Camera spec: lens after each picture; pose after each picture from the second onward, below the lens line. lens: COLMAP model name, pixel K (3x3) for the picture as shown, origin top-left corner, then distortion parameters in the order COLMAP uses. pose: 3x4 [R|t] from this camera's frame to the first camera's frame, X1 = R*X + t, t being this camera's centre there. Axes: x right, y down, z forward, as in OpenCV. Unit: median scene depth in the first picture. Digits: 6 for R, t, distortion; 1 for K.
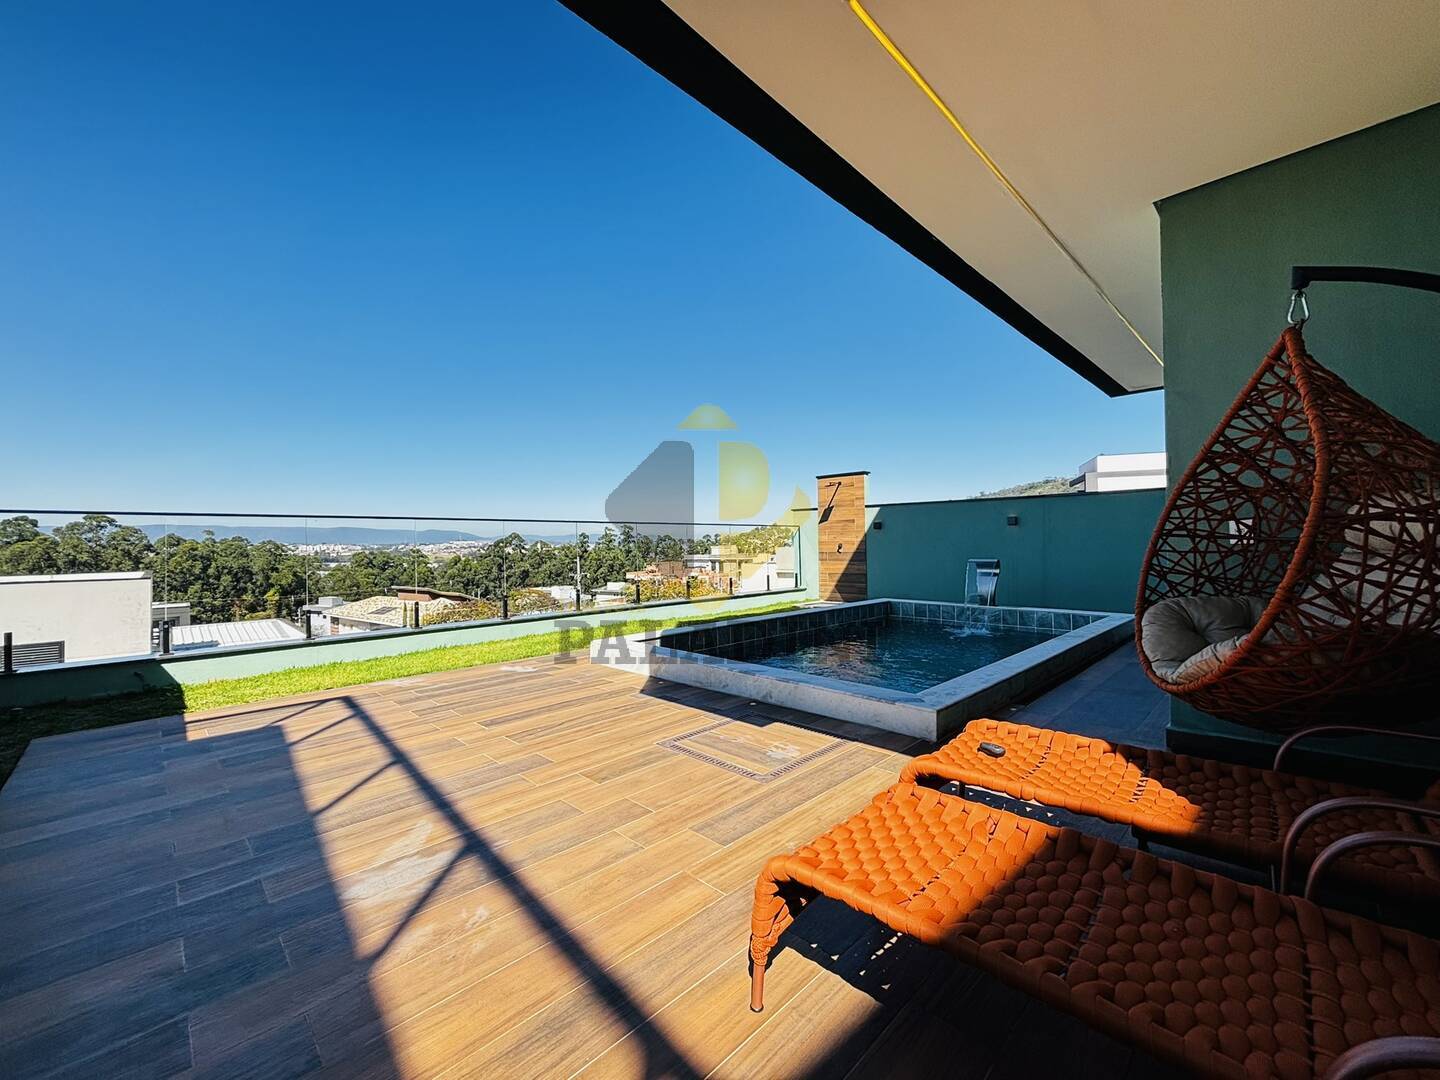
lens RADIAL K [[579.9, 0, 716.5], [0, 579.9, 535.8], [0, 0, 1]] dist [0.003578, -0.000124]
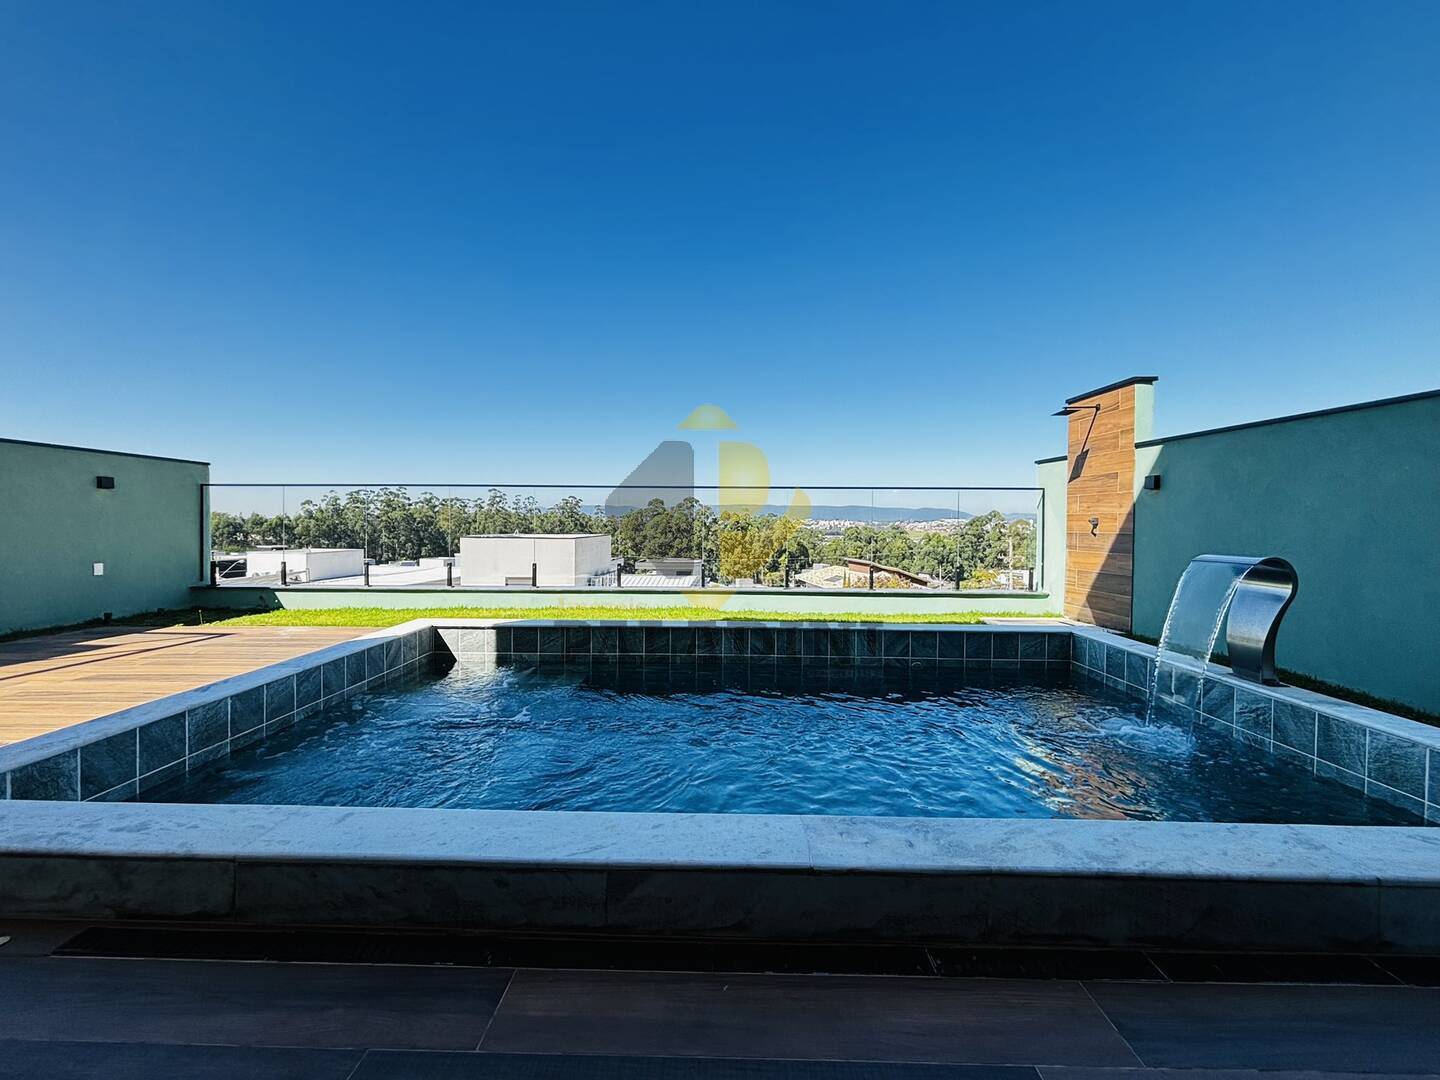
lens RADIAL K [[579.9, 0, 716.5], [0, 579.9, 535.8], [0, 0, 1]] dist [0.003578, -0.000124]
pose [[0.690376, 0.033566, -0.722672, 0.361687], [-0.005716, 0.999145, 0.040946, 0.009465], [0.723428, -0.024137, 0.689977, 0.362846]]
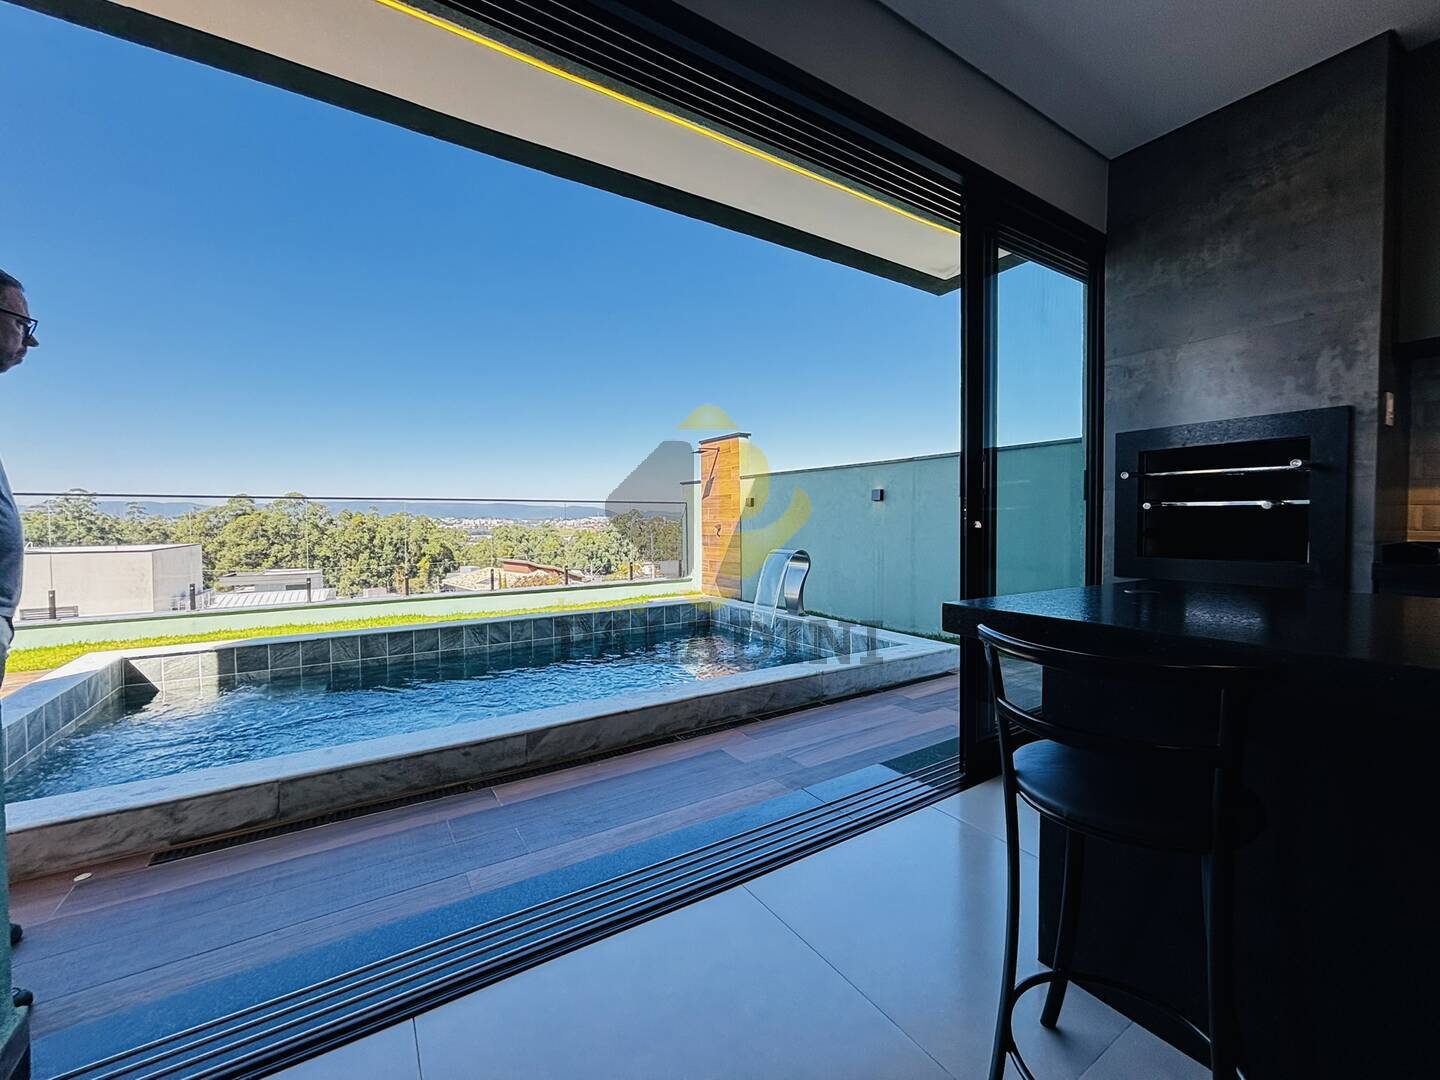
lens RADIAL K [[585.1, 0, 715.0], [0, 585.1, 538.0], [0, 0, 1]] dist [0.001955, 0.000178]
pose [[0.975054, 0.011704, -0.221657, 0.386204], [-0.001543, 0.998942, 0.045958, -0.005292], [0.221960, -0.044470, 0.974041, 0.208634]]
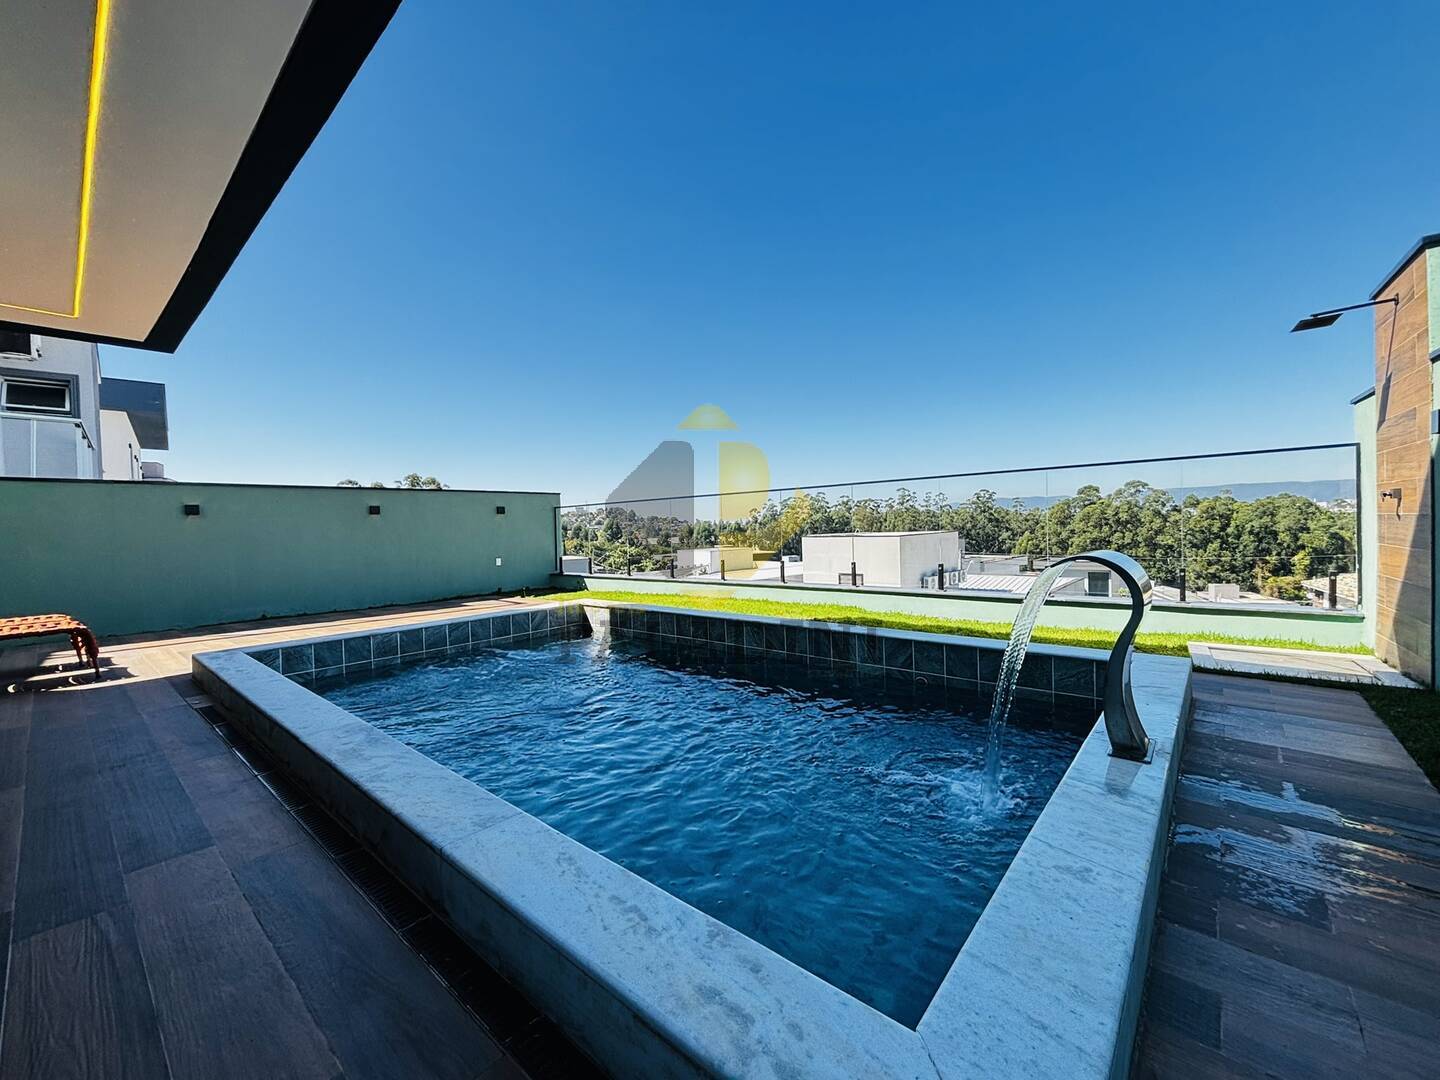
lens RADIAL K [[579.9, 0, 716.5], [0, 579.9, 535.8], [0, 0, 1]] dist [0.003578, -0.000124]
pose [[0.069907, 0.028073, -0.997158, 0.513646], [0.044194, 0.998535, 0.031210, 0.012367], [0.996574, -0.046250, 0.068564, 0.613179]]
